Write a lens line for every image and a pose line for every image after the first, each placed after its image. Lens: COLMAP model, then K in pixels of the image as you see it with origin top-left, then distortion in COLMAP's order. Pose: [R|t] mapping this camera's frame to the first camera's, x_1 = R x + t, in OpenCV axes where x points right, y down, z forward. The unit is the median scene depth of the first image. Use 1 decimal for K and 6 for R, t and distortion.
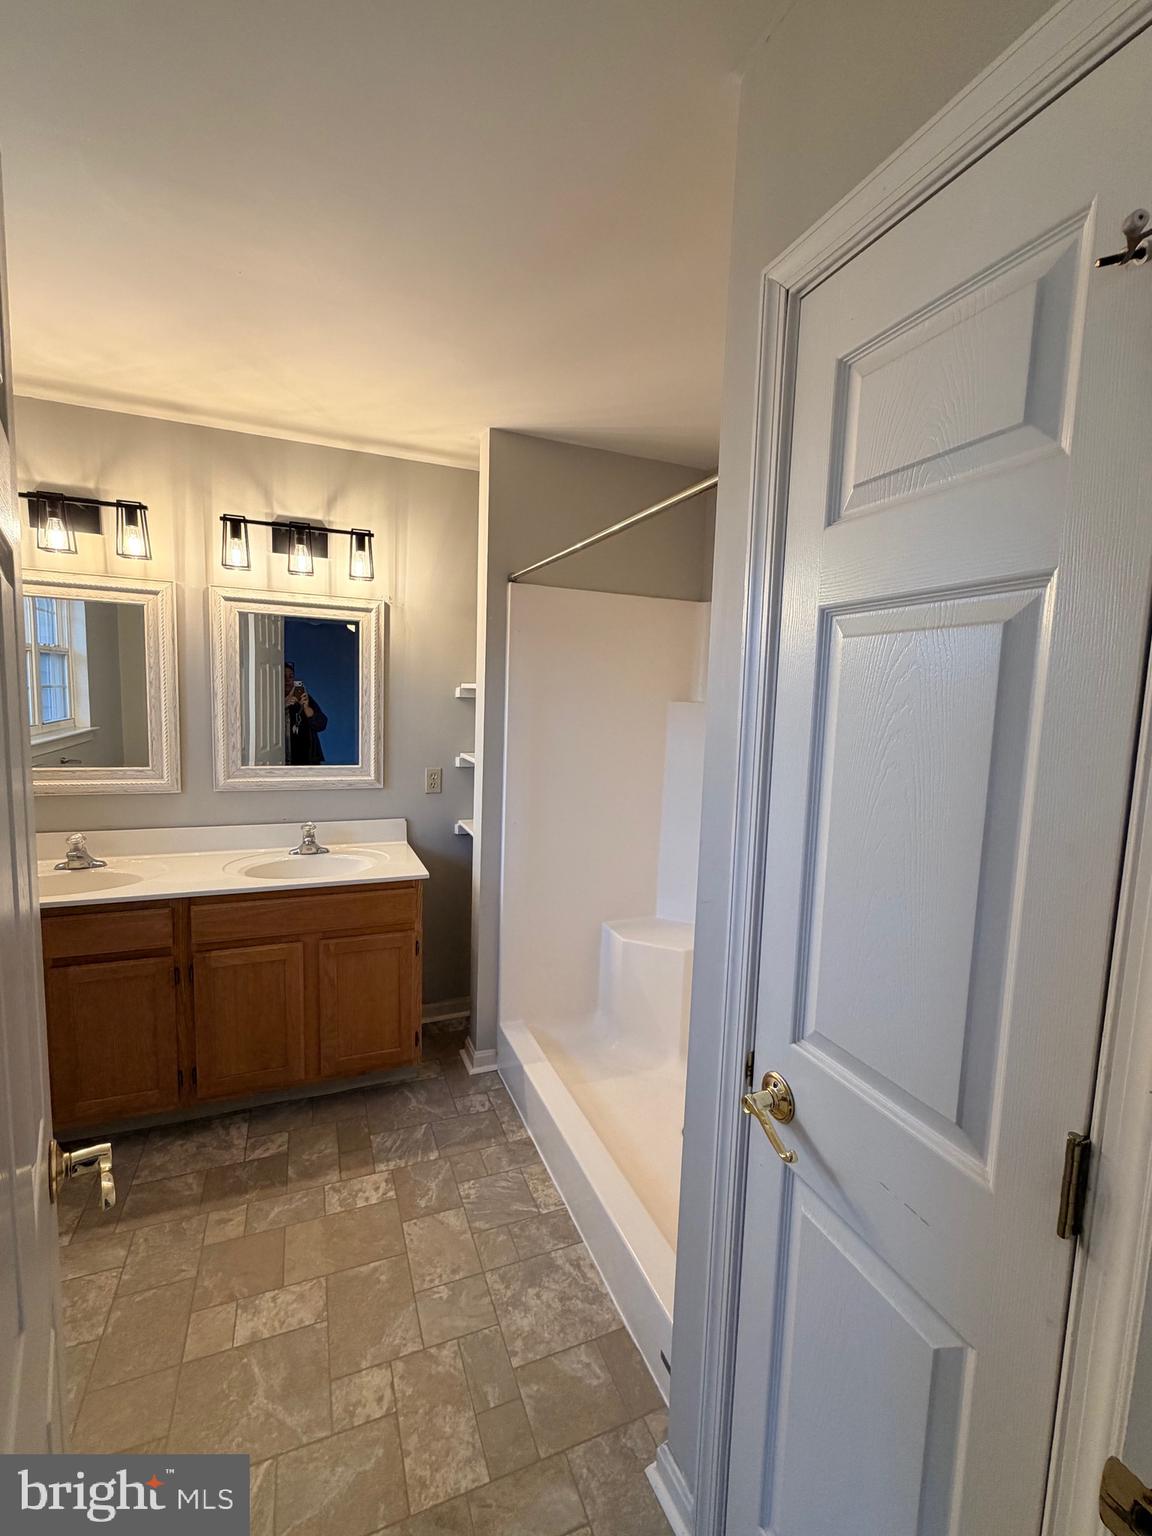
lens RADIAL K [[658.2, 0, 570.6], [0, 658.2, 767.0], [0, 0, 1]] dist [0.003509, -0.001177]
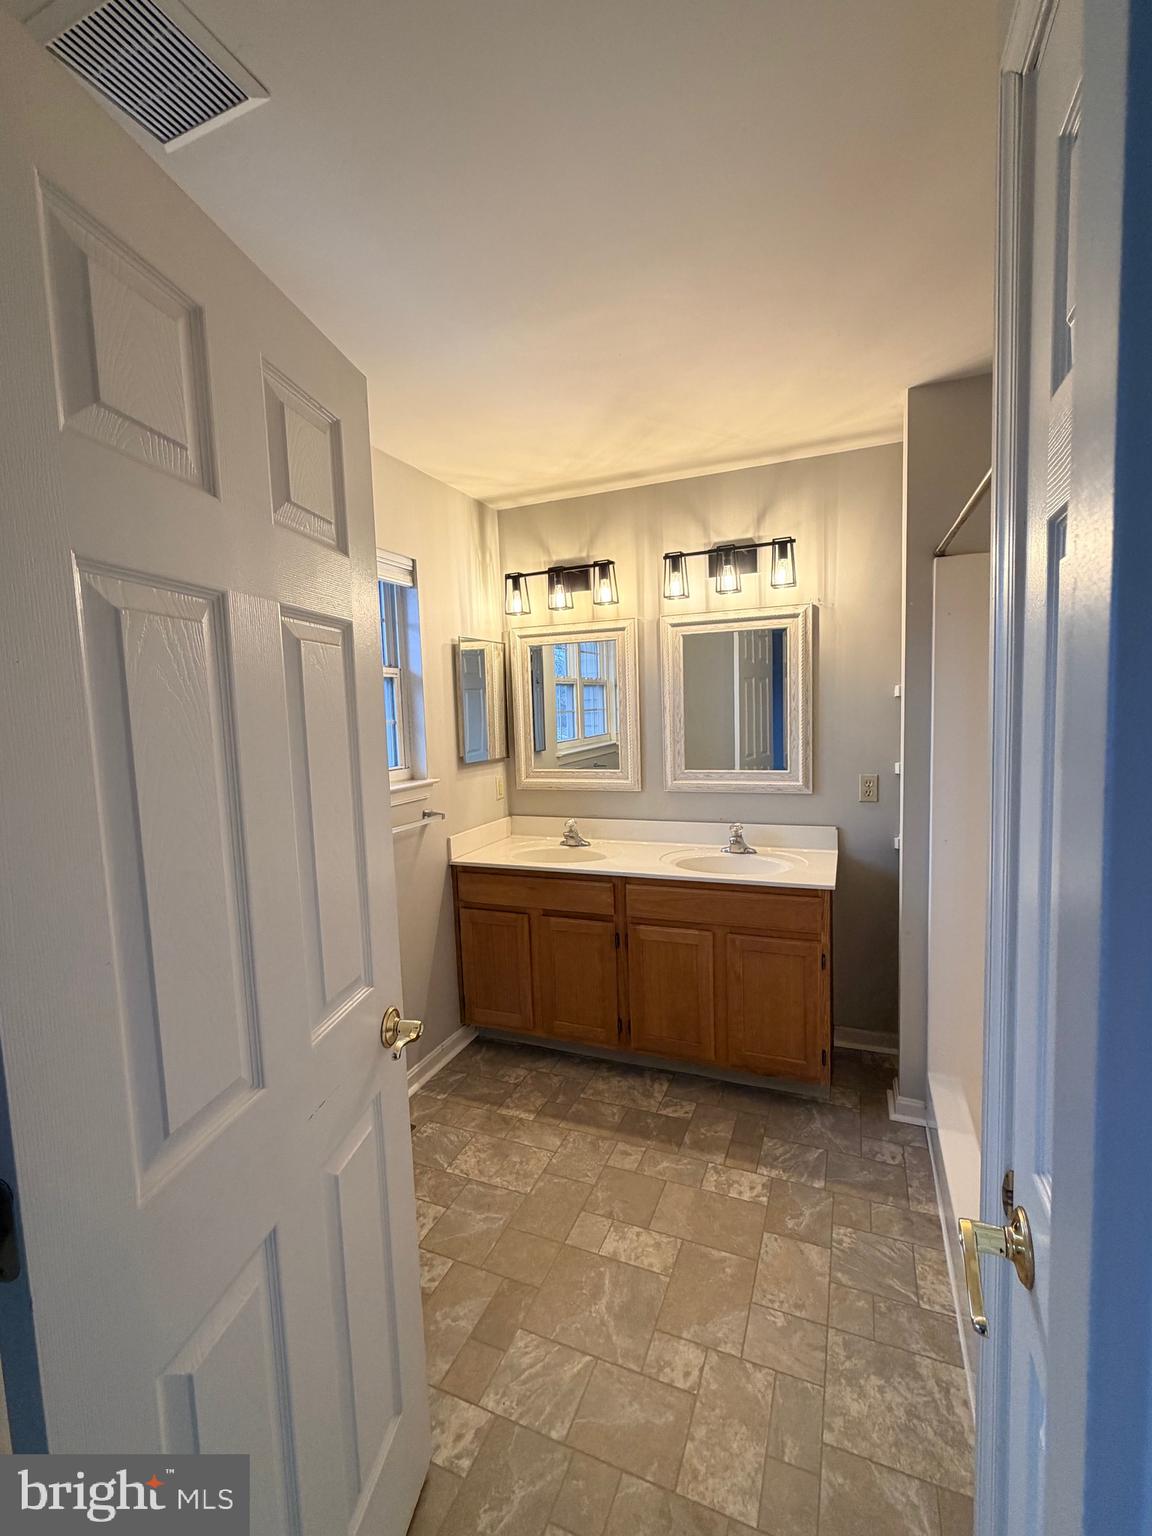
lens RADIAL K [[658.2, 0, 580.9], [0, 658.2, 763.5], [0, 0, 1]] dist [0.003509, -0.001177]
pose [[0.710043, 0.004458, -0.704144, 0.215987], [-0.014512, 0.999860, -0.008304, 0.000071], [0.704009, 0.016115, 0.710008, 0.080707]]
